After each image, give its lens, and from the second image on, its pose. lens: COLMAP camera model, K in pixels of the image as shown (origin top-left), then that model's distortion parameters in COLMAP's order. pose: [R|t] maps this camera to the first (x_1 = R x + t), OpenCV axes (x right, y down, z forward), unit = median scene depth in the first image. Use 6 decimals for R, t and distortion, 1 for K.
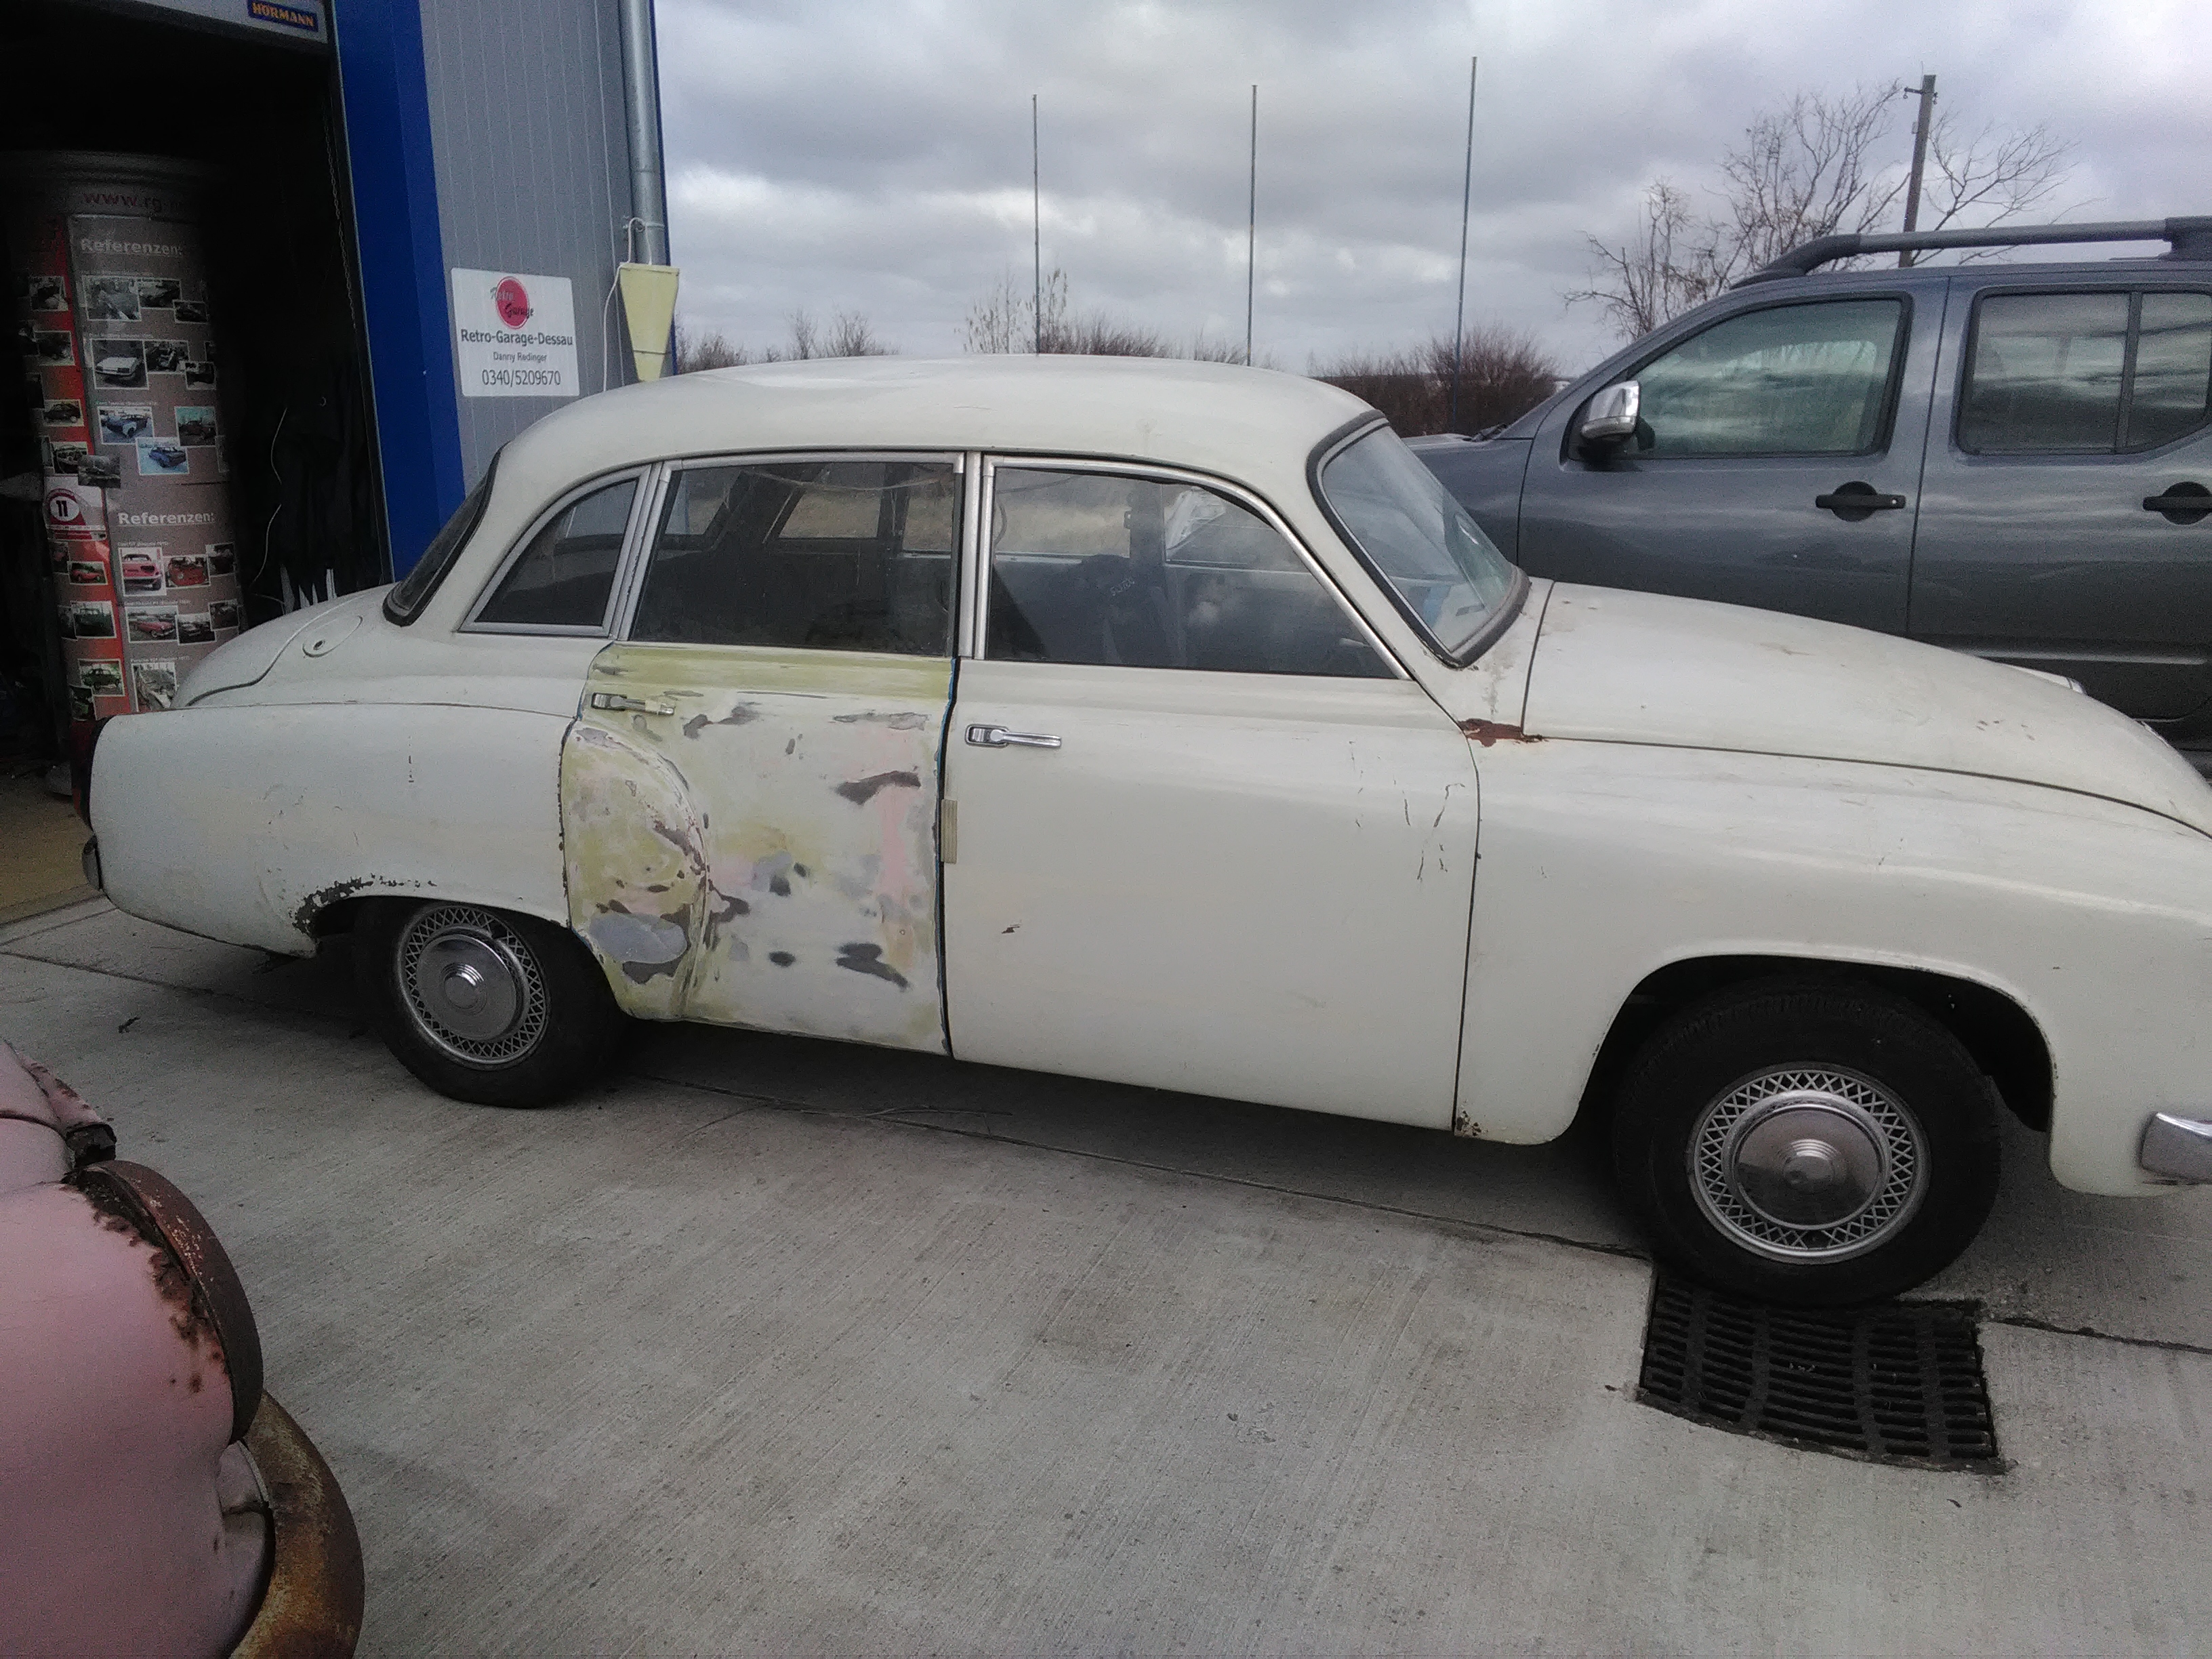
lens RADIAL K [[1716.0, 0, 1103.3], [0, 1716.0, 837.6], [0, 0, 1]] dist [0.058201, -0.099688]
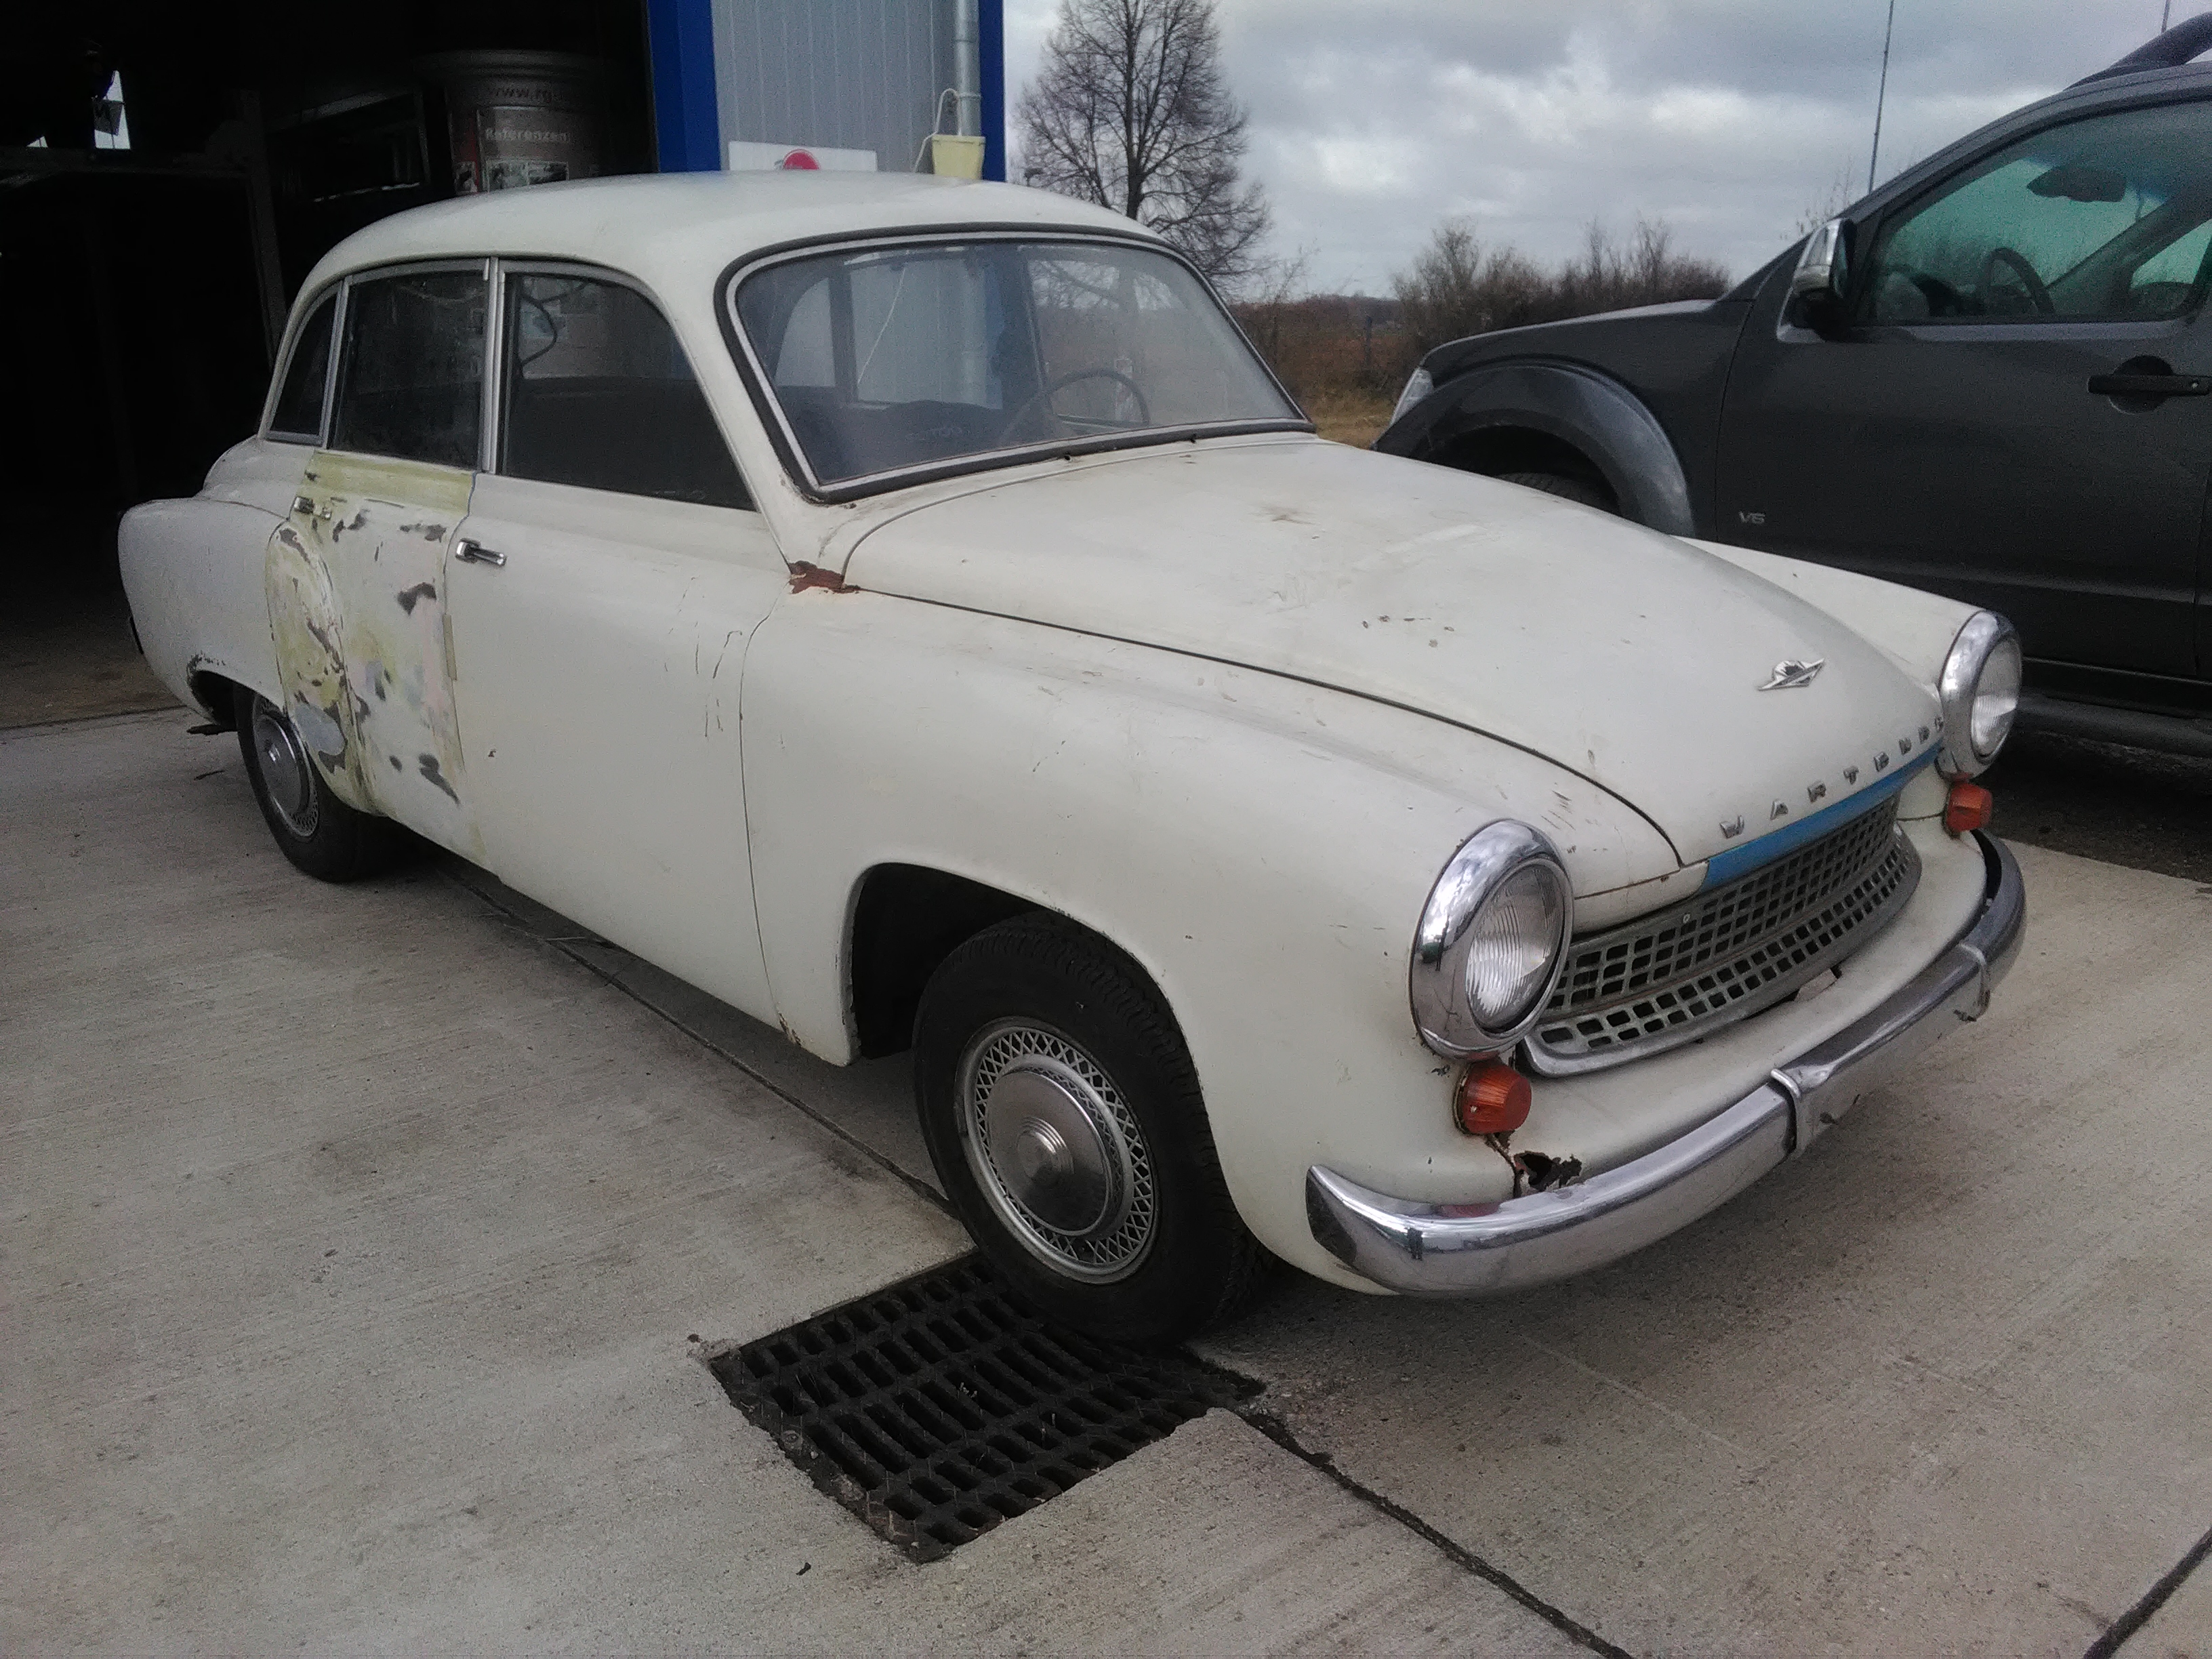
lens RADIAL K [[1733.4, 0, 1097.7], [0, 1733.4, 833.4], [0, 0, 1]] dist [0.058046, -0.094440]
pose [[0.876277, 0.139658, -0.461123, 0.681573], [-0.123175, 0.990199, 0.065826, -0.008937], [0.465797, -0.000883, 0.884891, 0.268762]]
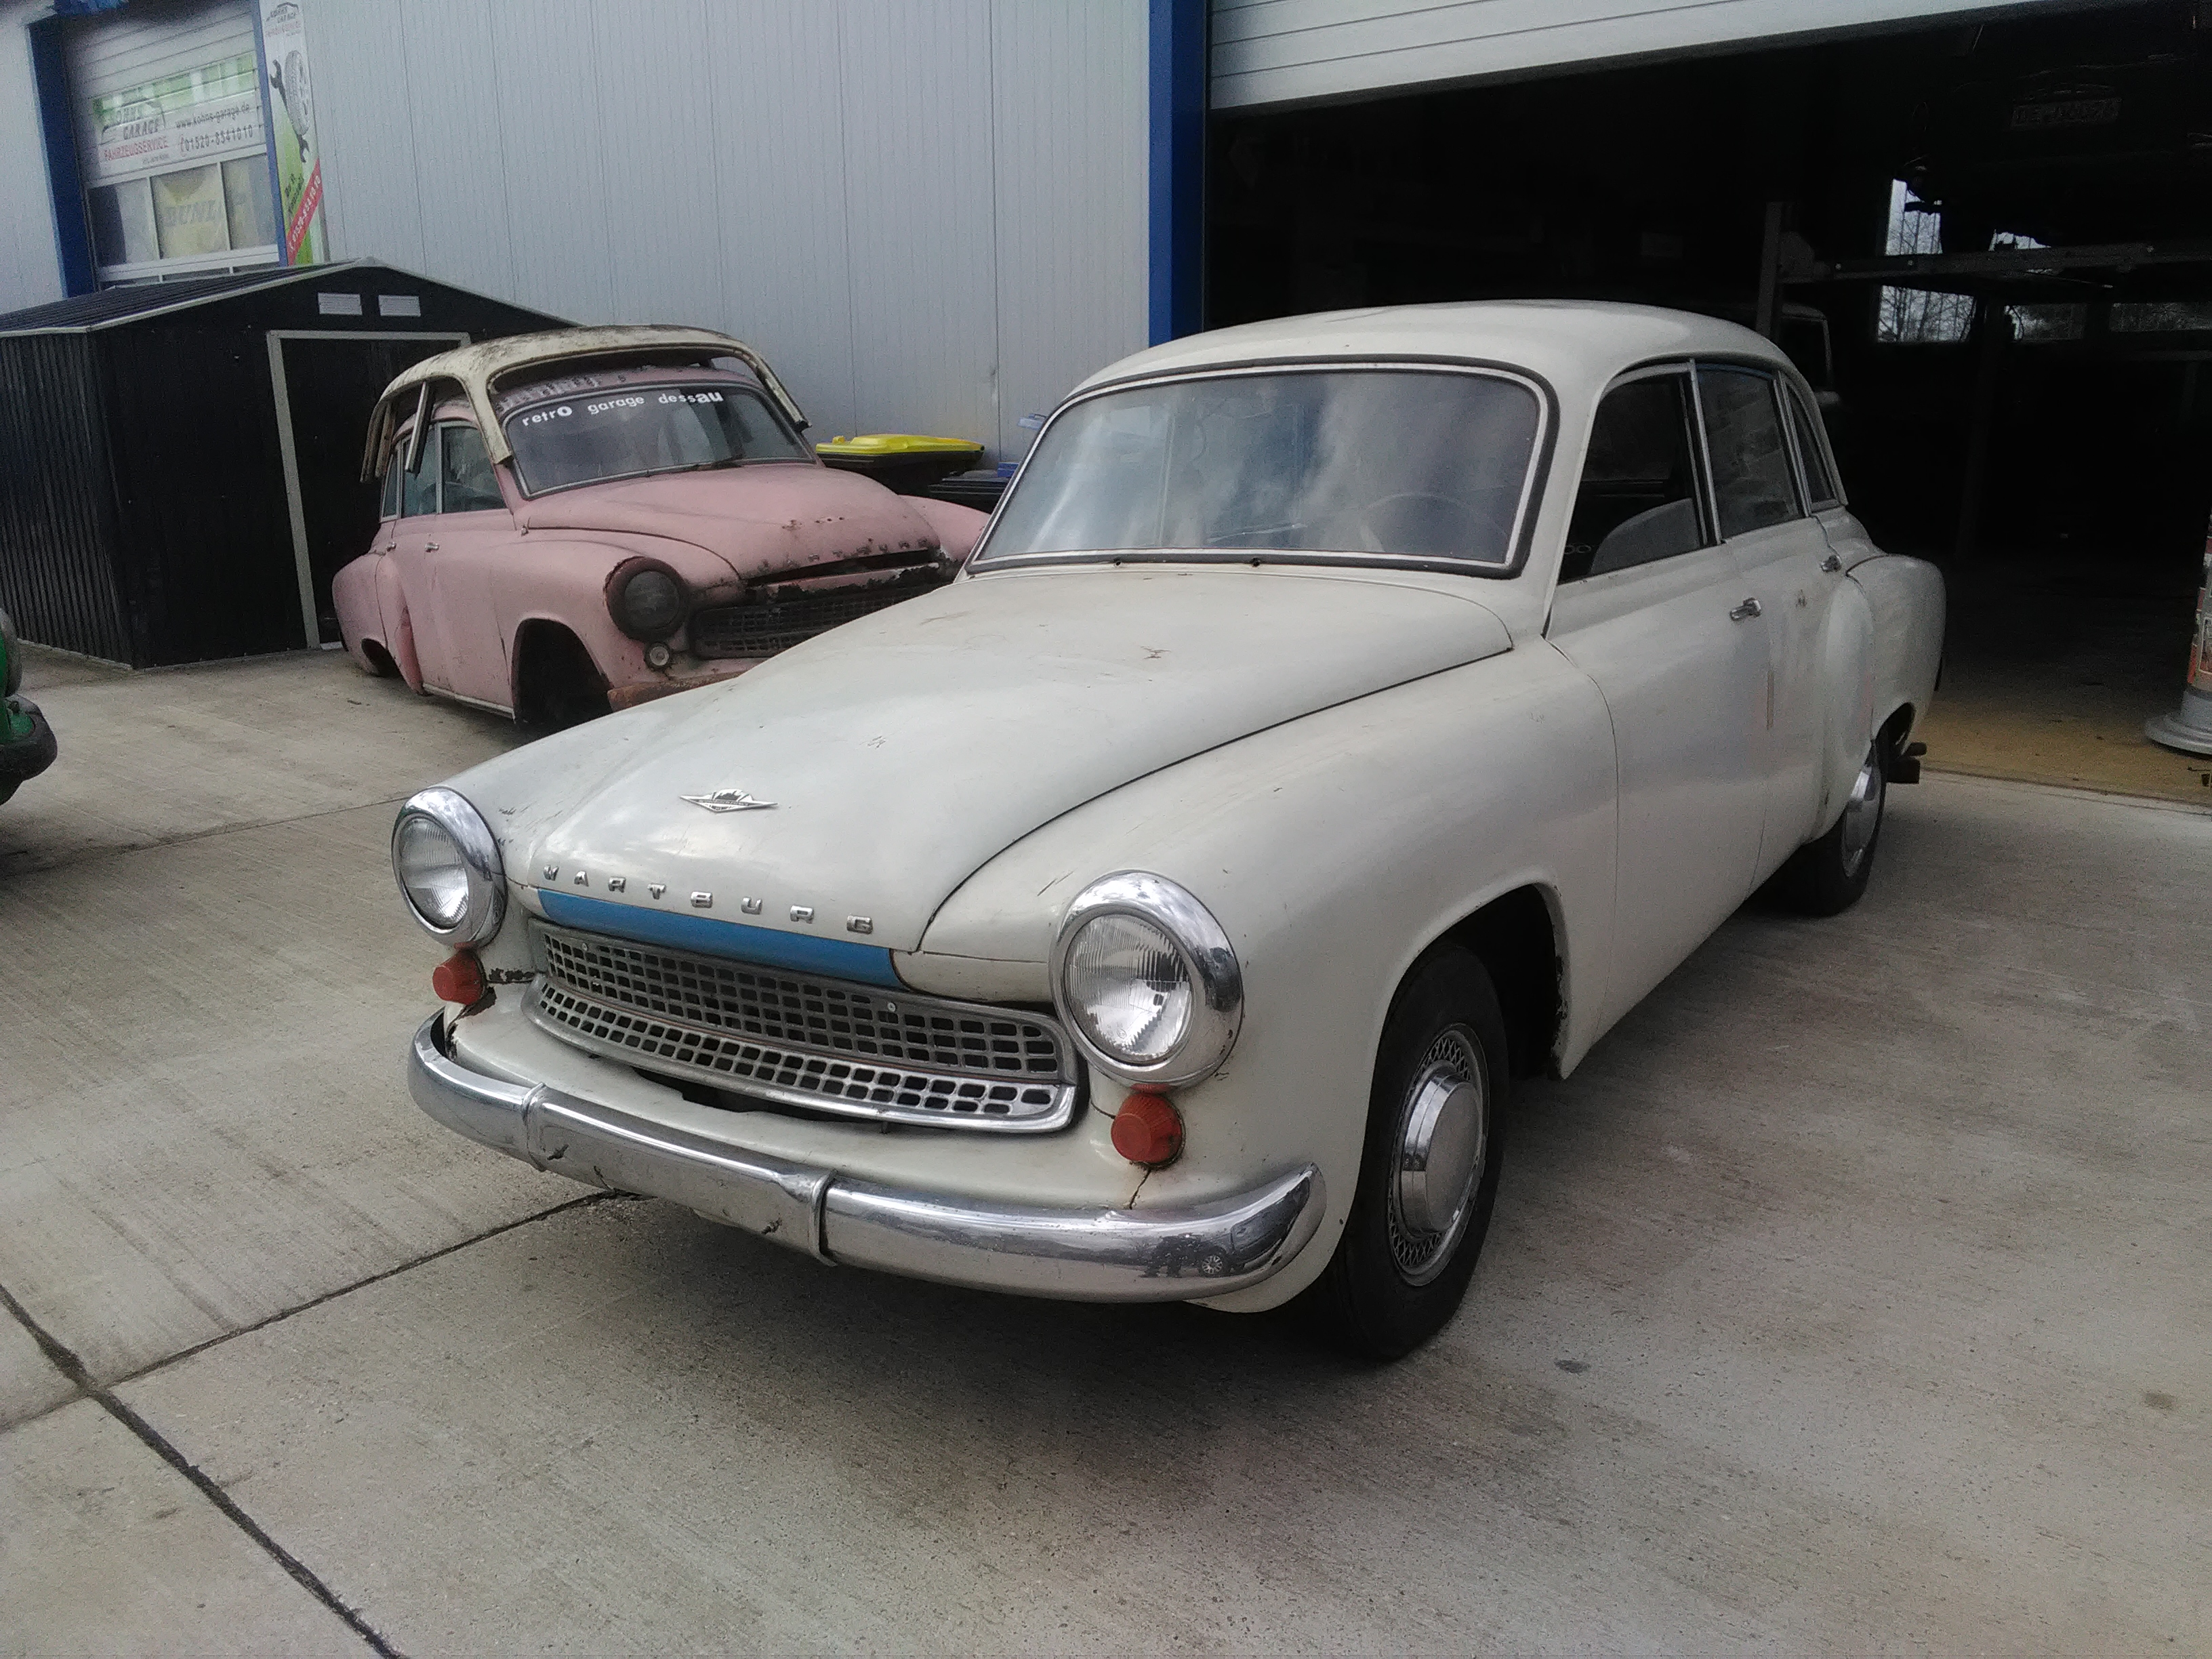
lens RADIAL K [[1733.4, 0, 1097.7], [0, 1733.4, 833.4], [0, 0, 1]] dist [0.058046, -0.094440]
pose [[-0.311434, 0.239515, -0.919588, 1.206024], [-0.234134, 0.918540, 0.318535, -0.307183], [0.920972, 0.314510, -0.229986, 1.289997]]
